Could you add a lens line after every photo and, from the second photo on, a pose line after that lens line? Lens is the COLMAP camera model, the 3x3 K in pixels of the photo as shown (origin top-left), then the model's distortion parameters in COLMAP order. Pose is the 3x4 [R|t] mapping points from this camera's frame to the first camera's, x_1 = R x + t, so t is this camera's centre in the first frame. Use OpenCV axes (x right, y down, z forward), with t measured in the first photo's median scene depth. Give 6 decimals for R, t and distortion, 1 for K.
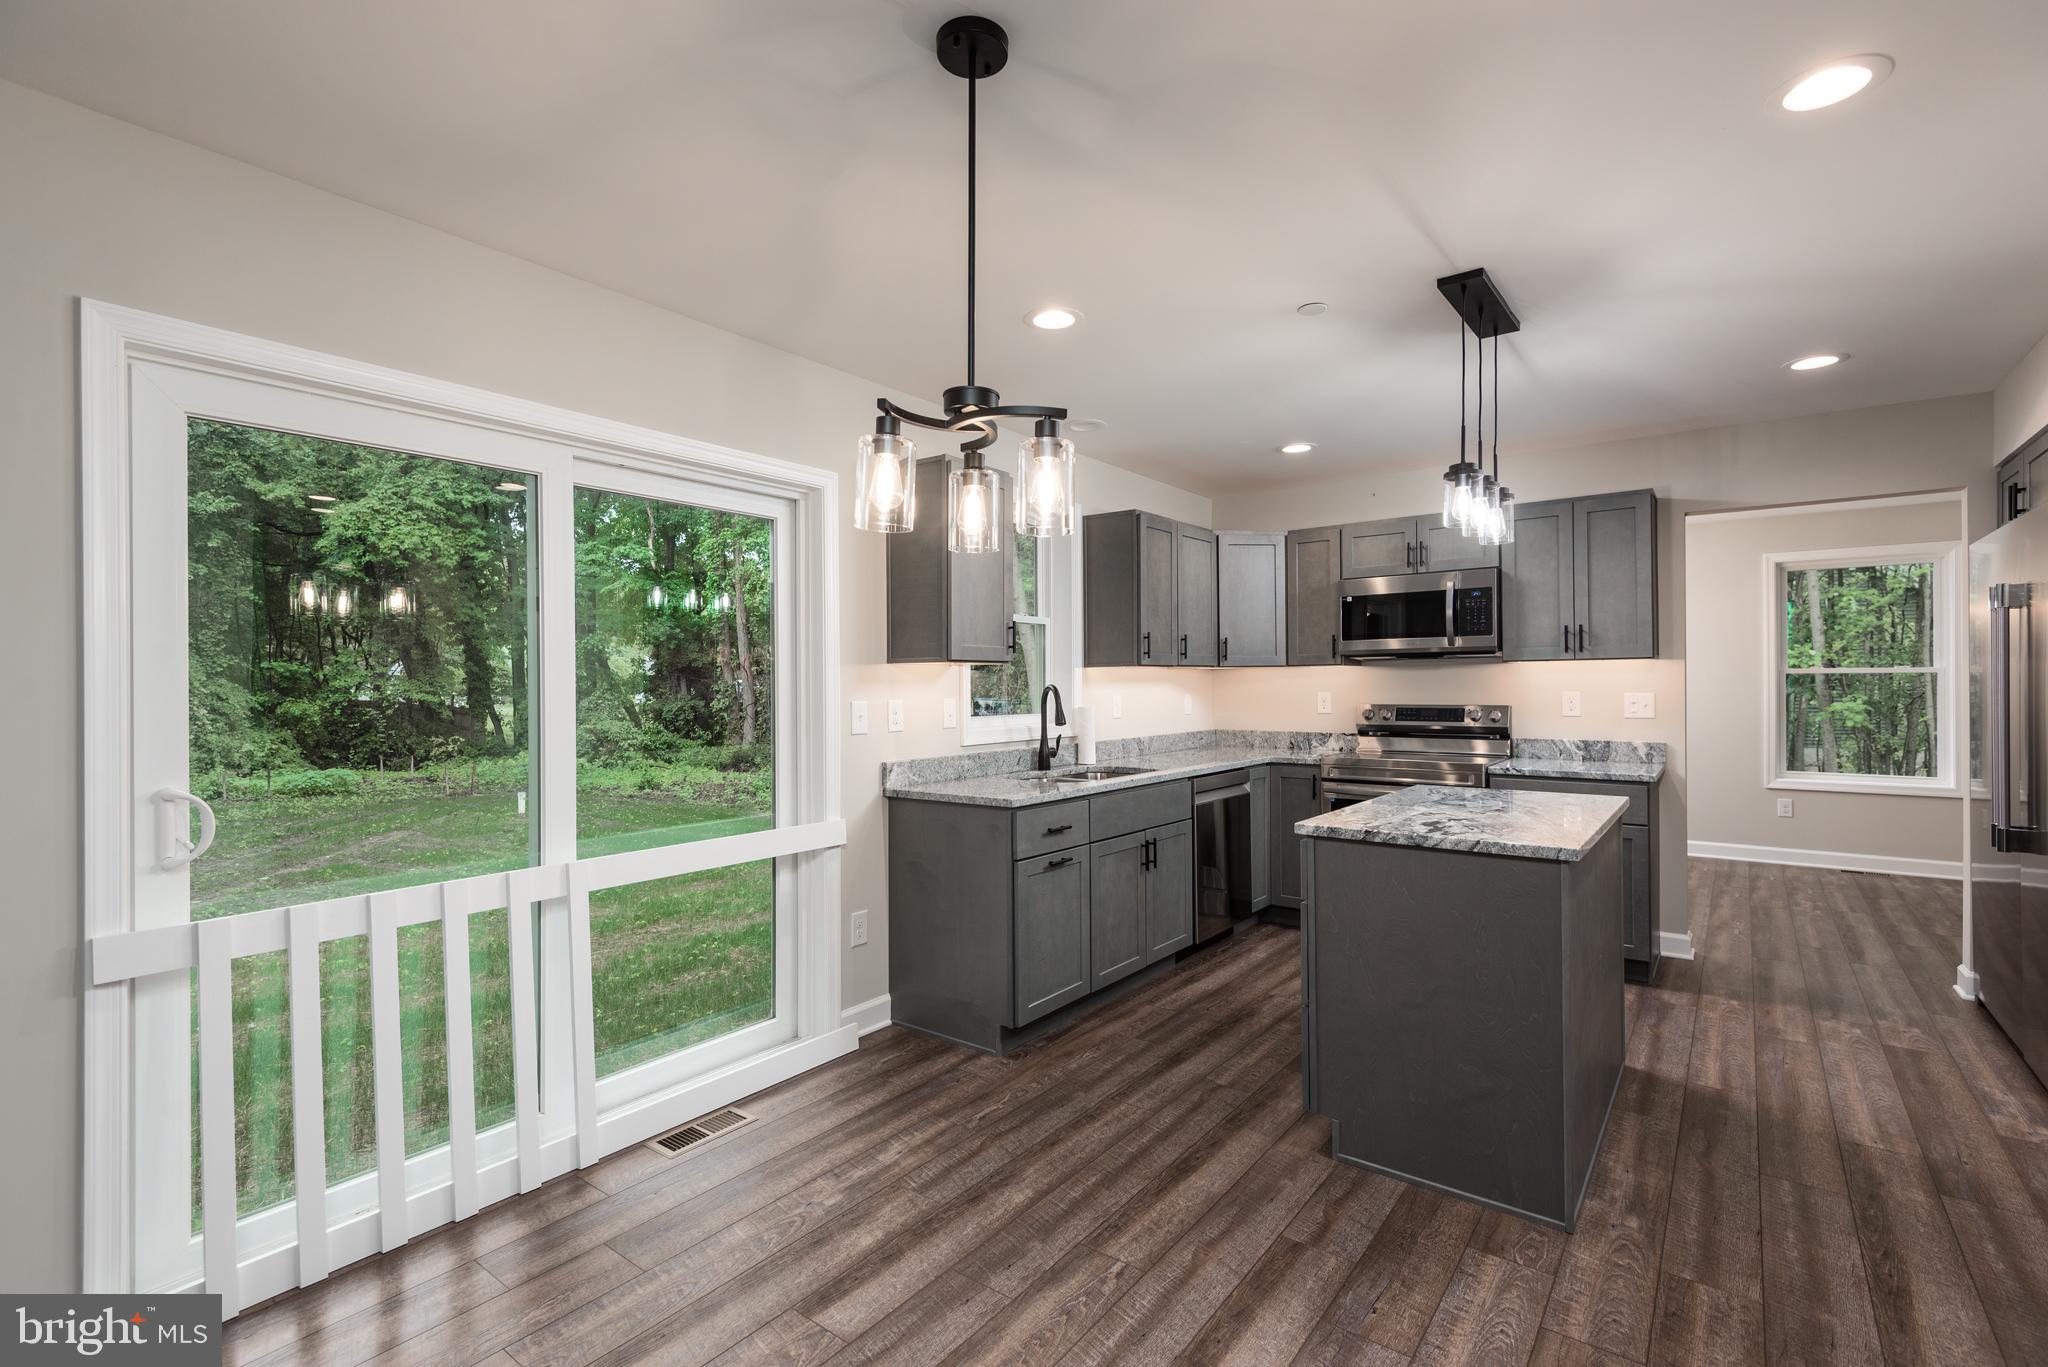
lens RADIAL K [[933.2, 0, 1030.5], [0, 933.2, 678.9], [0, 0, 1]] dist [0.017953, -0.002413]
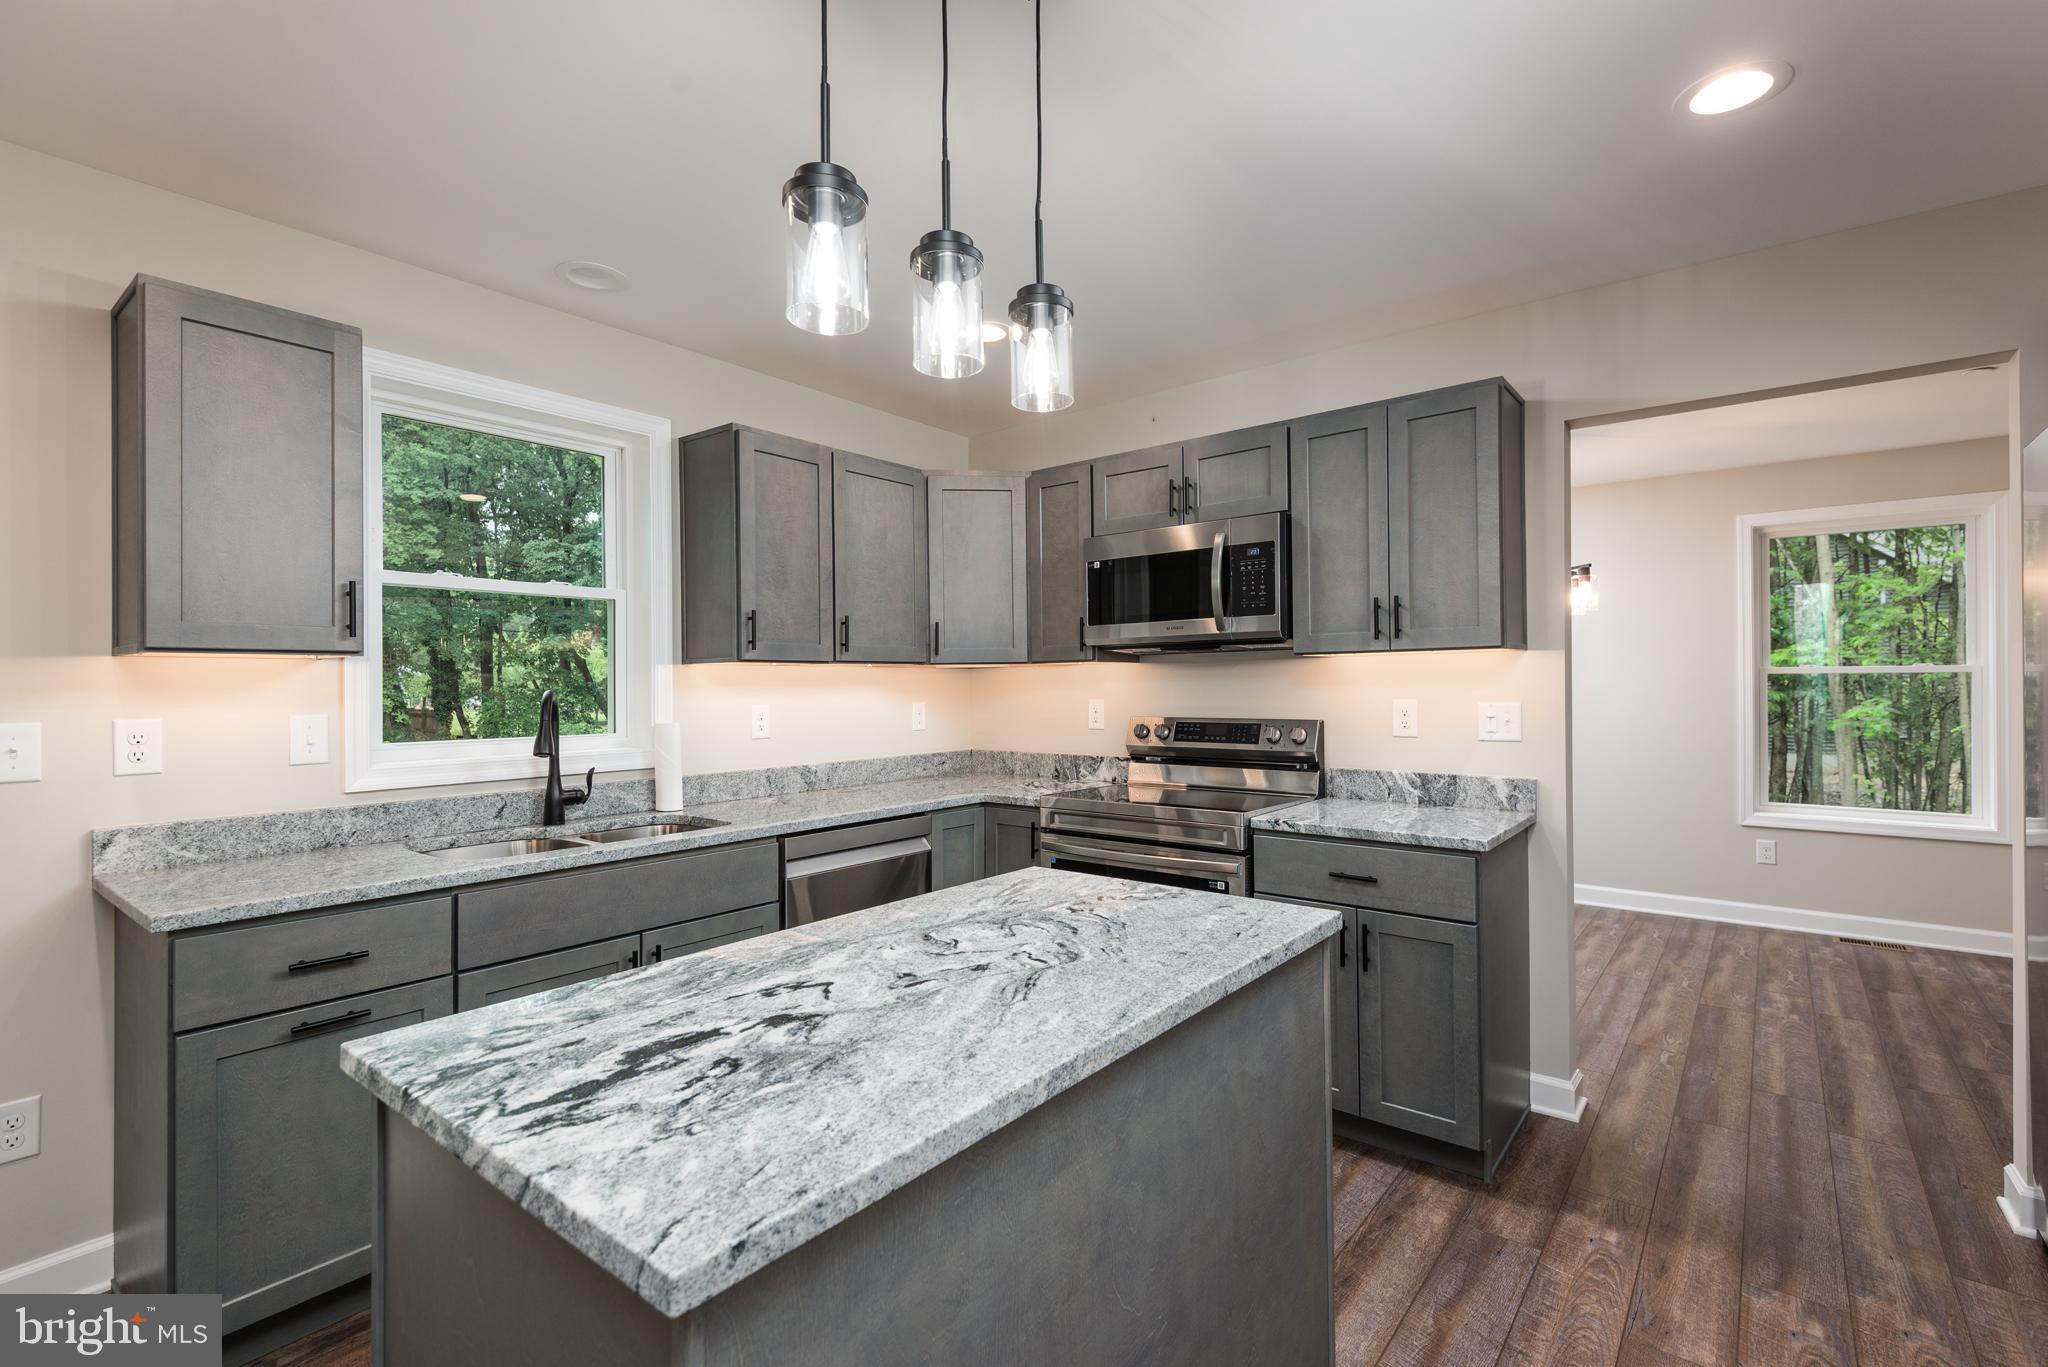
lens RADIAL K [[933.2, 0, 1027.3], [0, 933.2, 679.6], [0, 0, 1]] dist [0.017953, -0.002413]
pose [[0.999752, -0.001089, -0.022252, 0.314725], [0.001068, 0.999999, -0.000959, -0.000493], [0.022253, 0.000935, 0.999752, 0.323233]]
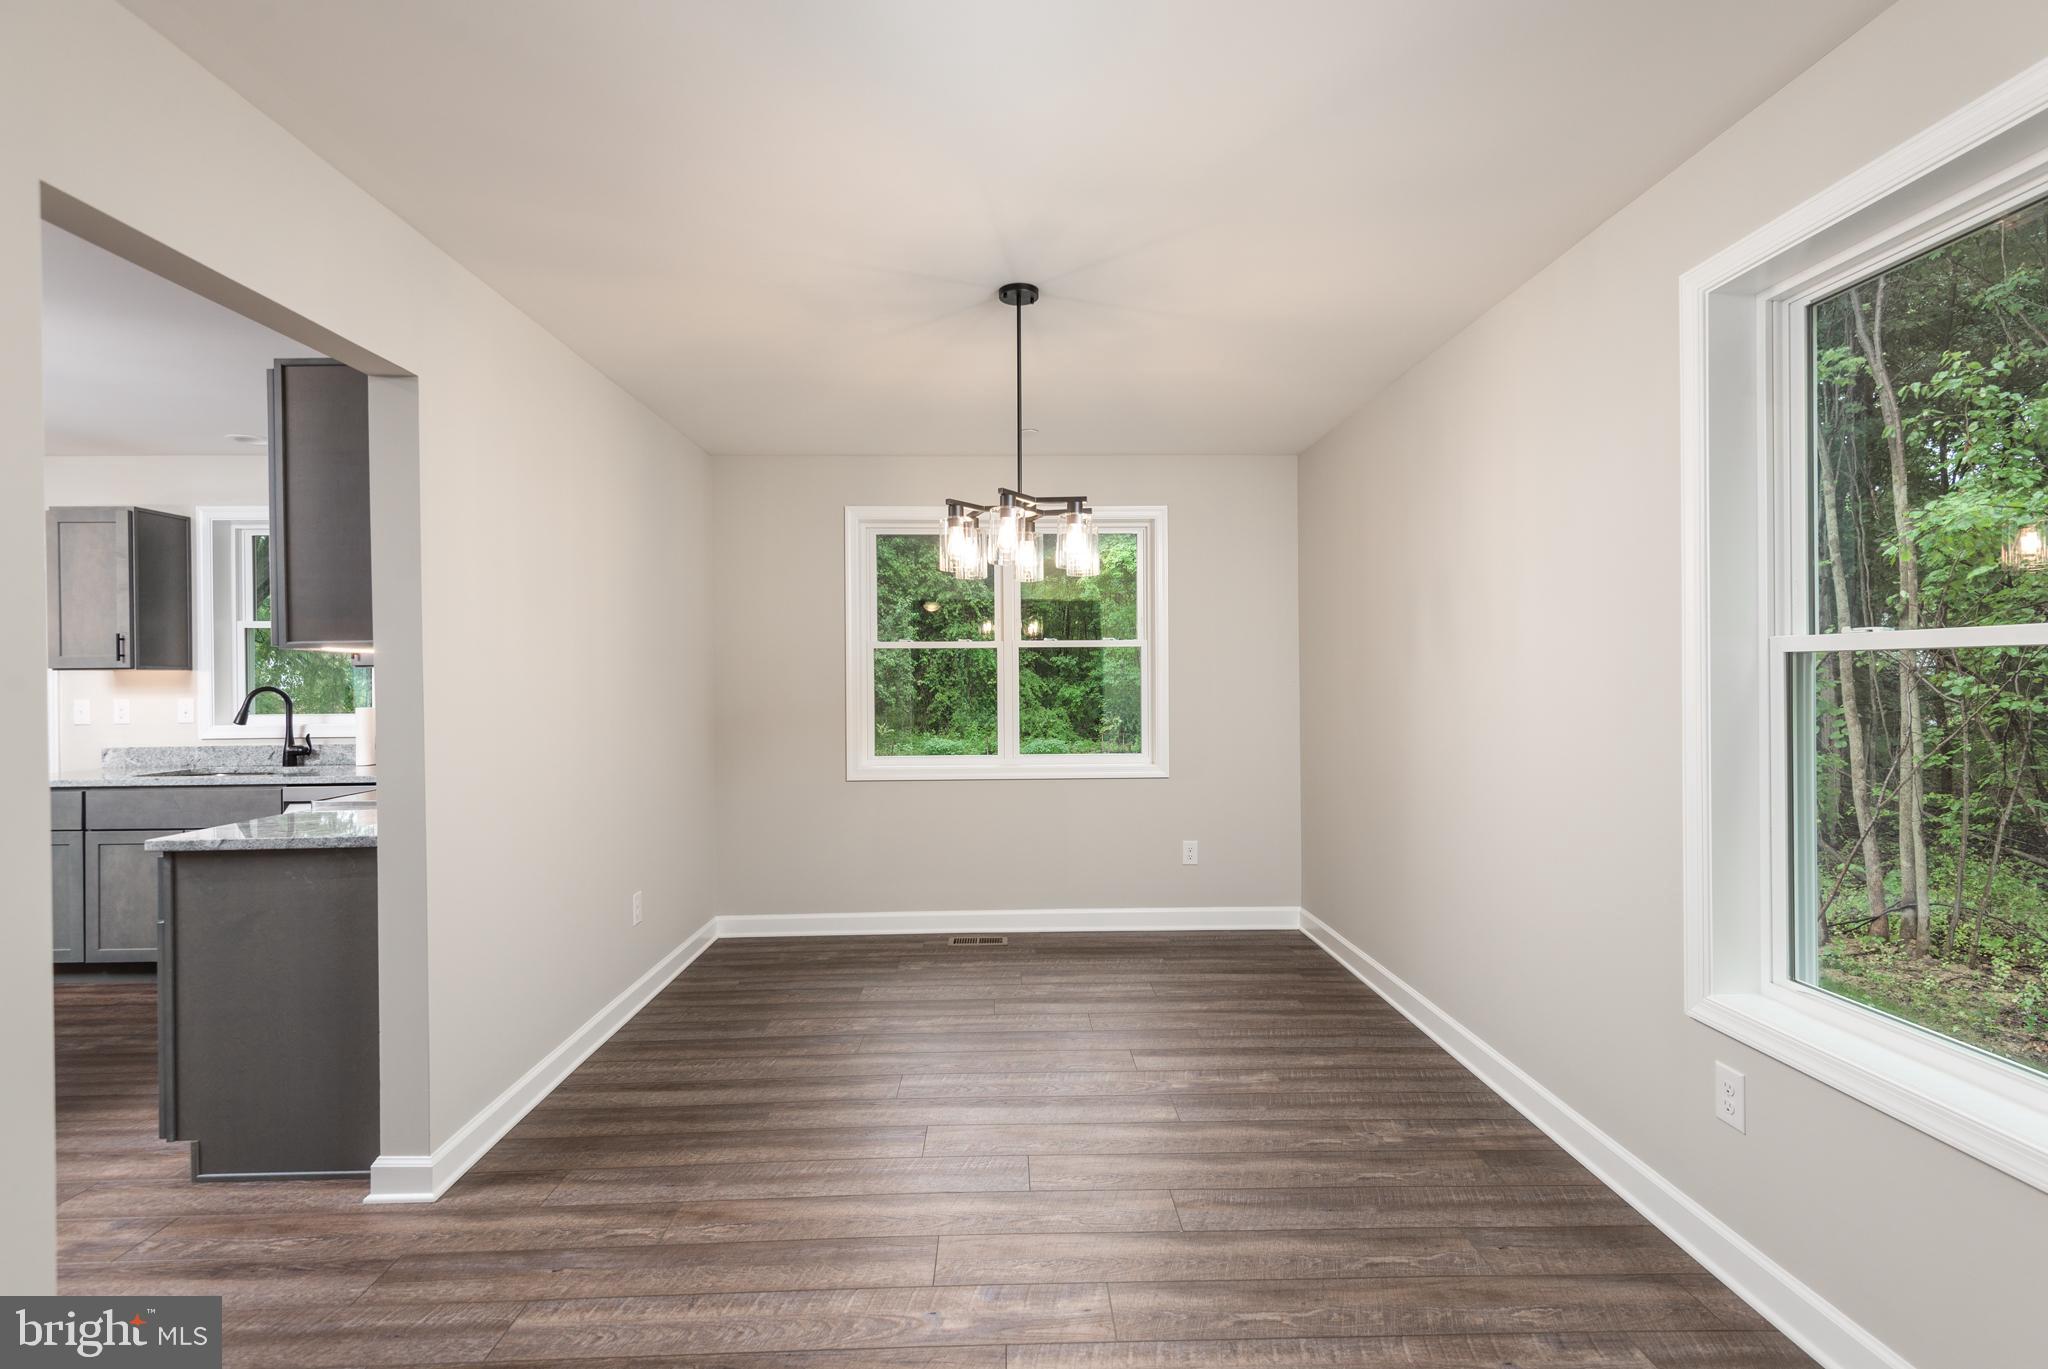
lens RADIAL K [[933.2, 0, 1028.3], [0, 933.2, 677.6], [0, 0, 1]] dist [0.017953, -0.002413]
pose [[0.627276, 0.002746, -0.778792, 1.241674], [0.007084, 0.999932, 0.009232, -0.007810], [0.778764, -0.011309, 0.627215, 0.870979]]
